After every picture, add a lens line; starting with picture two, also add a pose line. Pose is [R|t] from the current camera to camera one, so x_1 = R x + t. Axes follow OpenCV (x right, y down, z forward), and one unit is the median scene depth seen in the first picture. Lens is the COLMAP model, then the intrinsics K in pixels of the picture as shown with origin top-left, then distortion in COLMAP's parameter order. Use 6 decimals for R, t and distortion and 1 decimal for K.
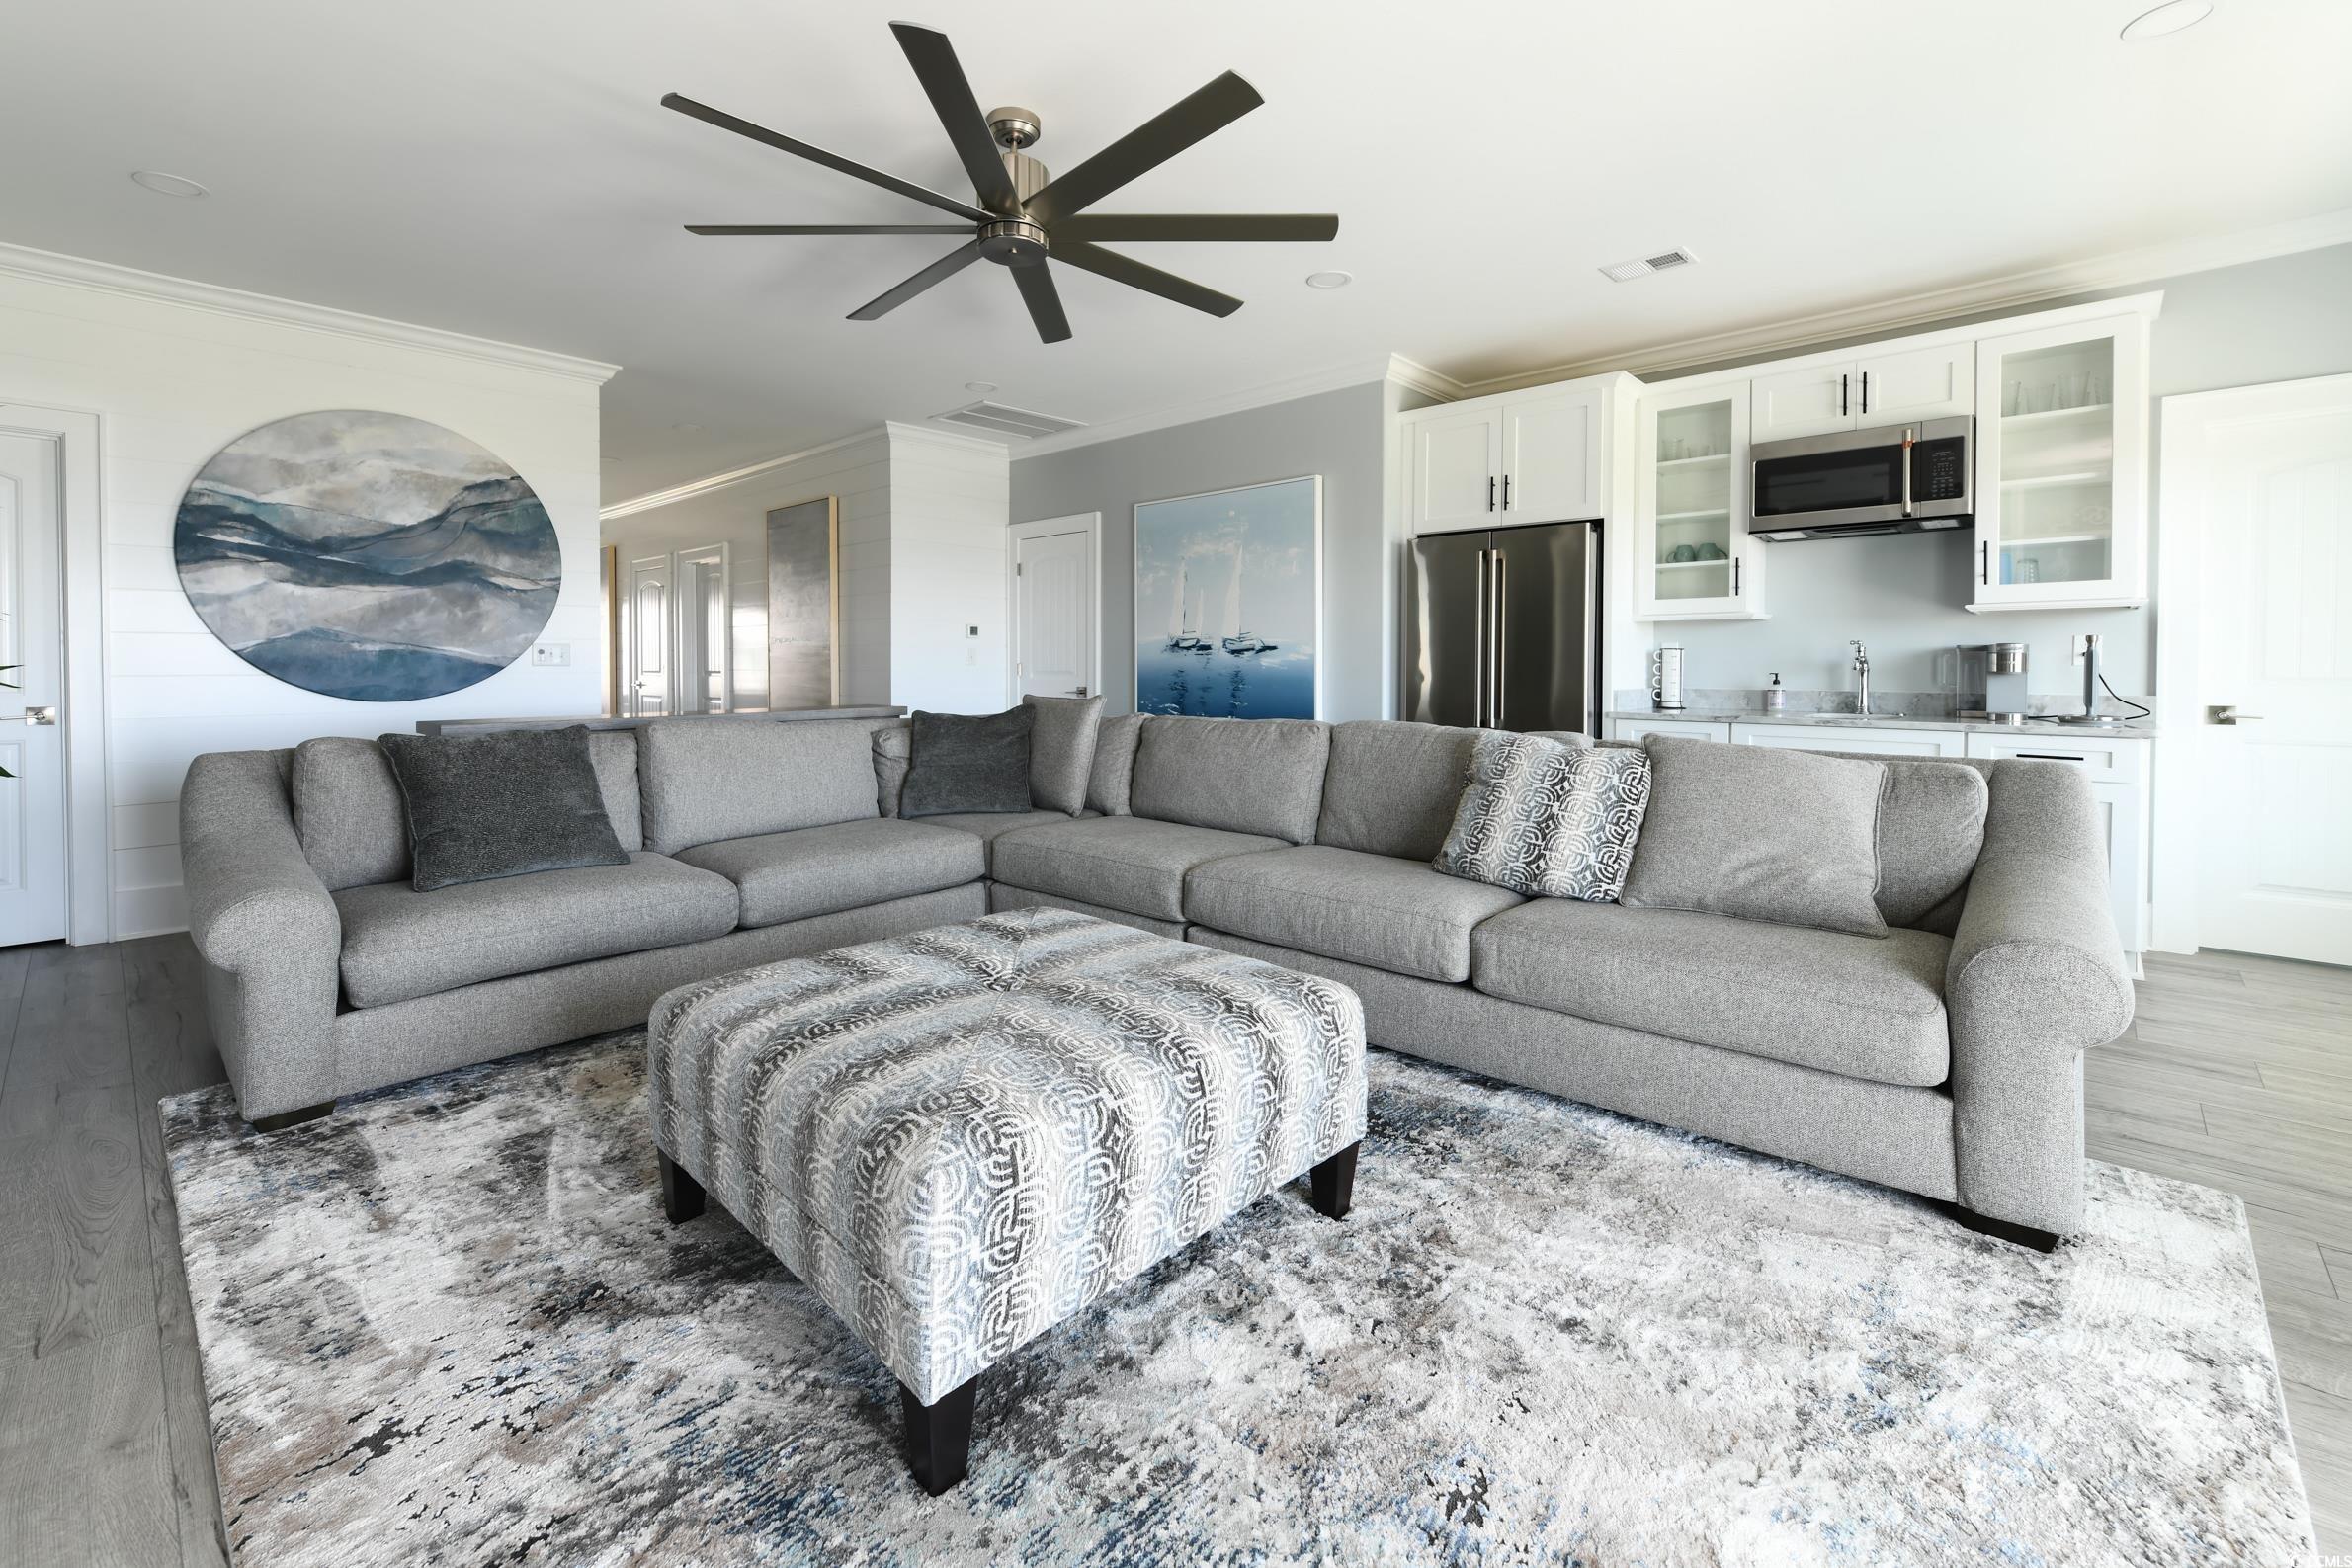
lens RADIAL K [[932.5, 0, 1173.8], [0, 932.5, 683.1], [0, 0, 1]] dist [0.001488, 0.000210]
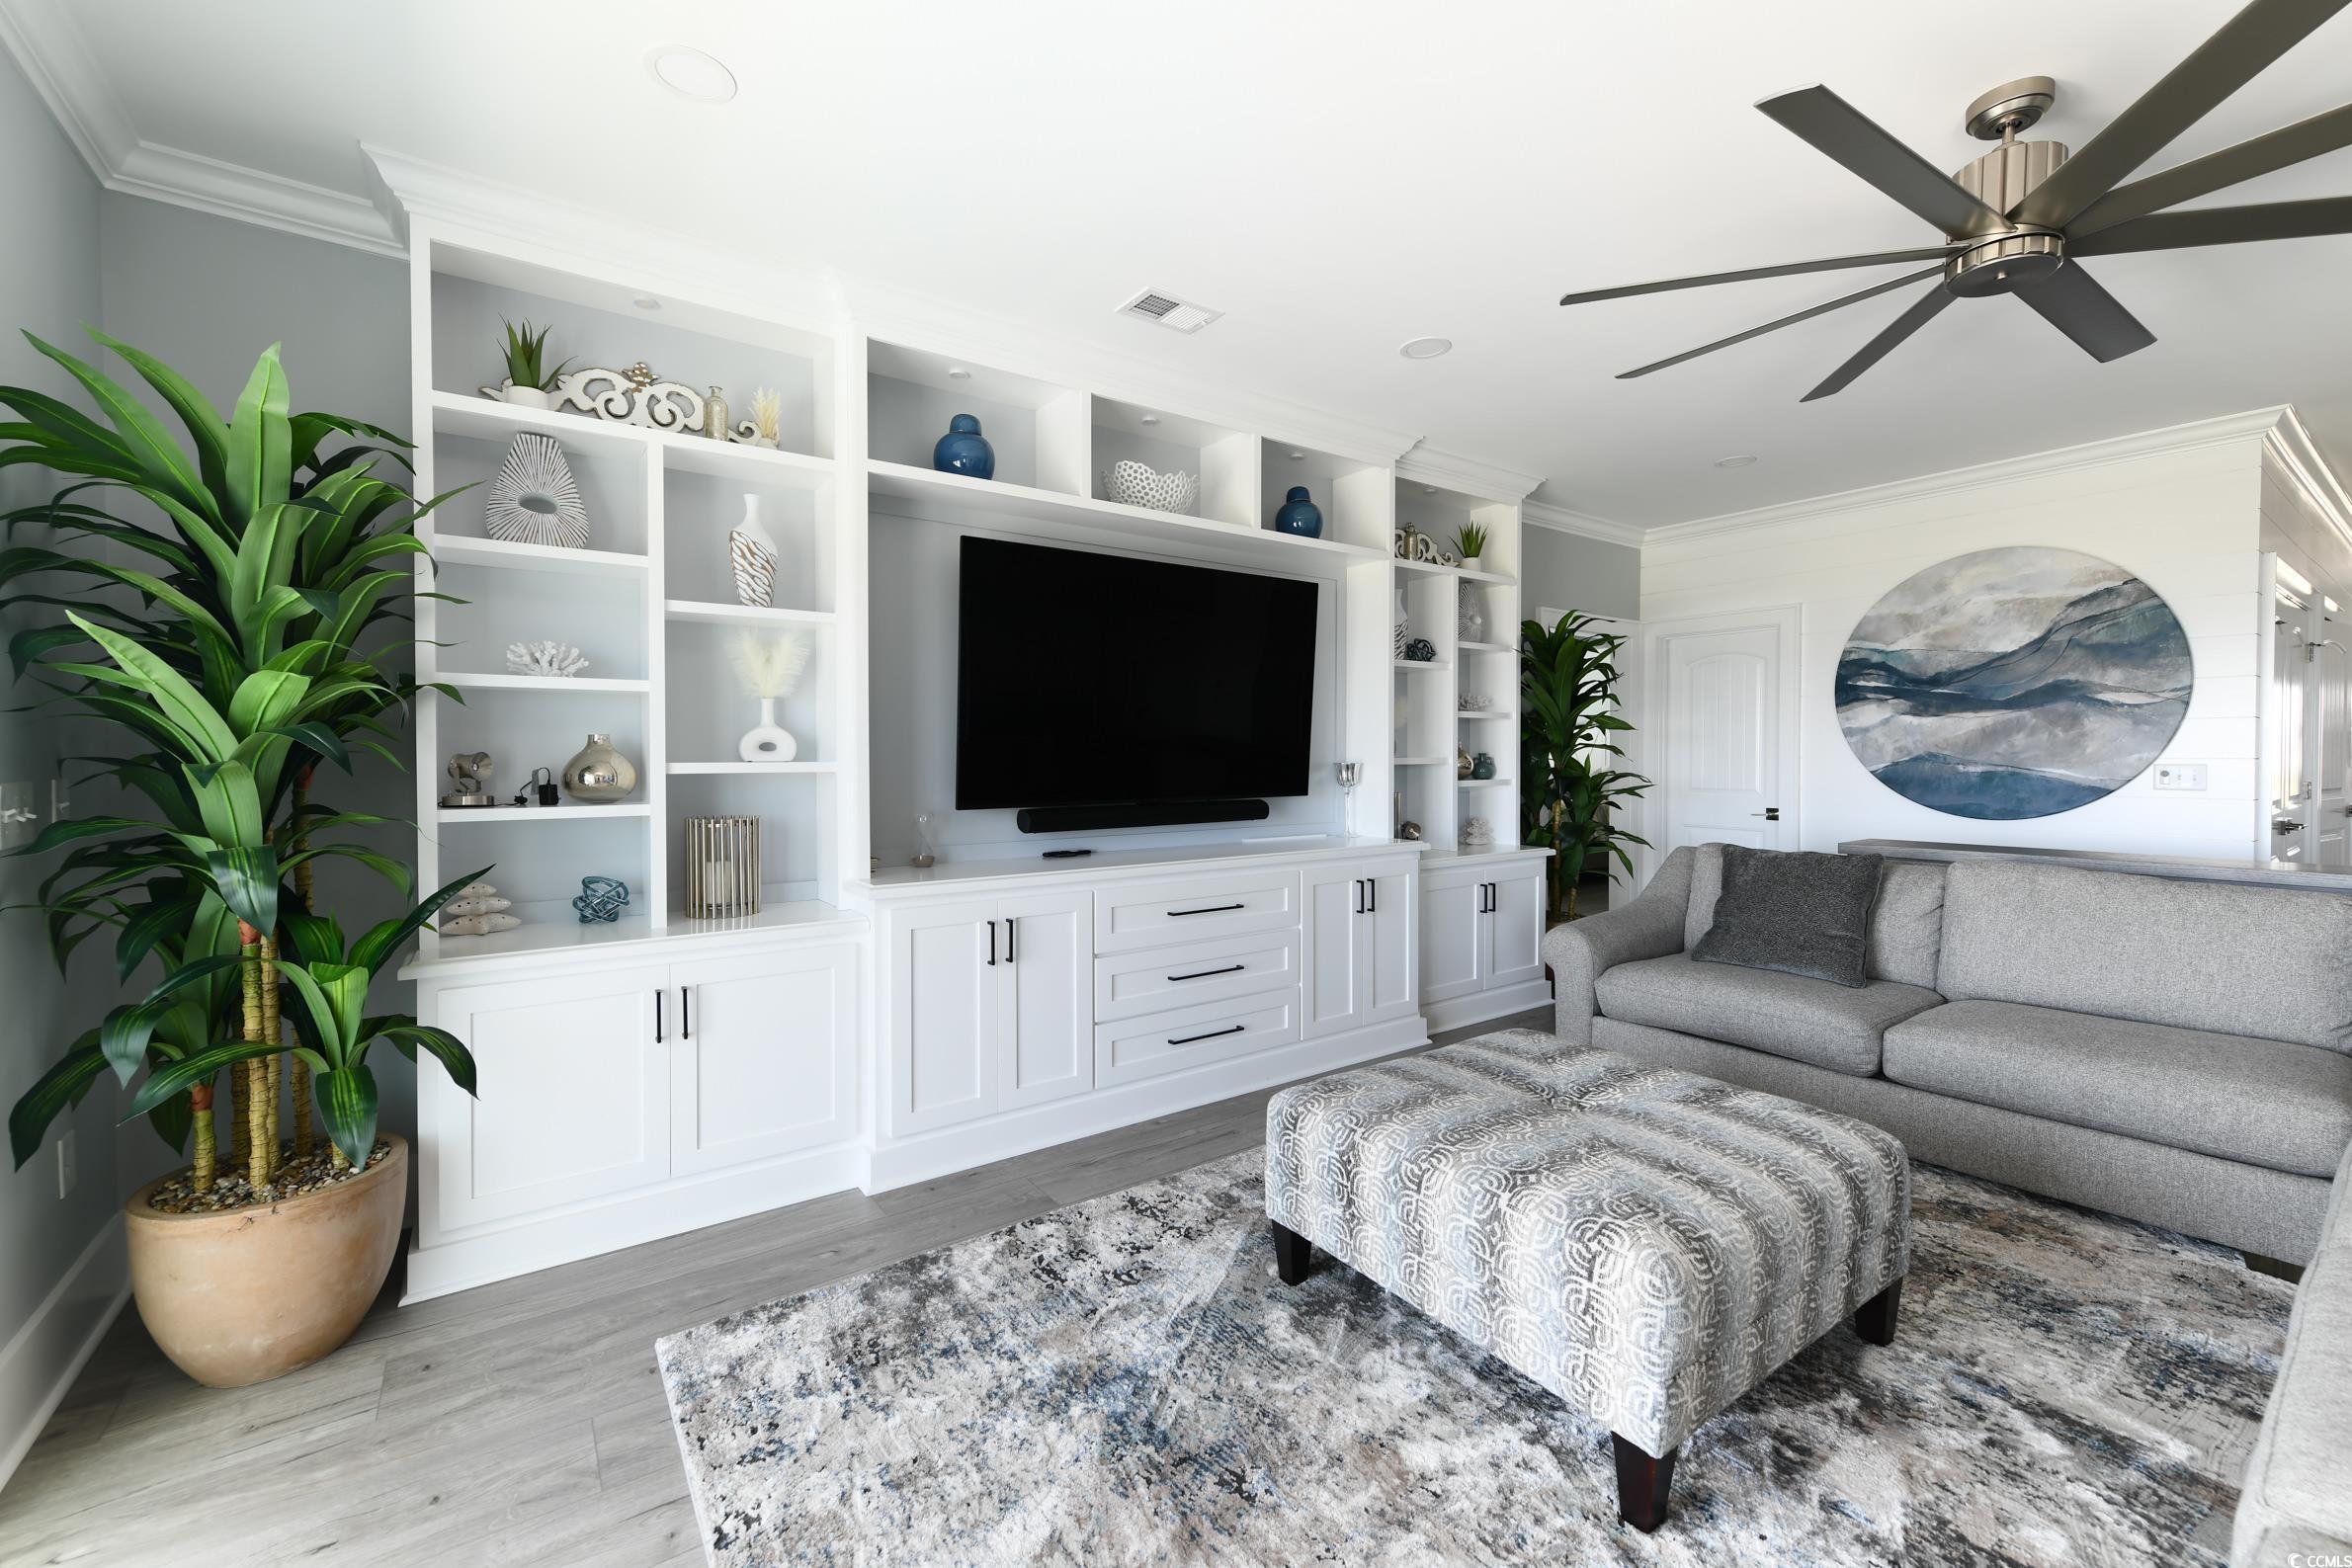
lens RADIAL K [[956.0, 0, 1176.0], [0, 956.0, 784.0], [0, 0, 1]] dist [0.000643, 0.000073]
pose [[-0.171037, 0.029087, -0.984835, 0.399680], [-0.020987, 0.999230, 0.033157, -0.038081], [0.985041, 0.026340, -0.170295, 0.274504]]
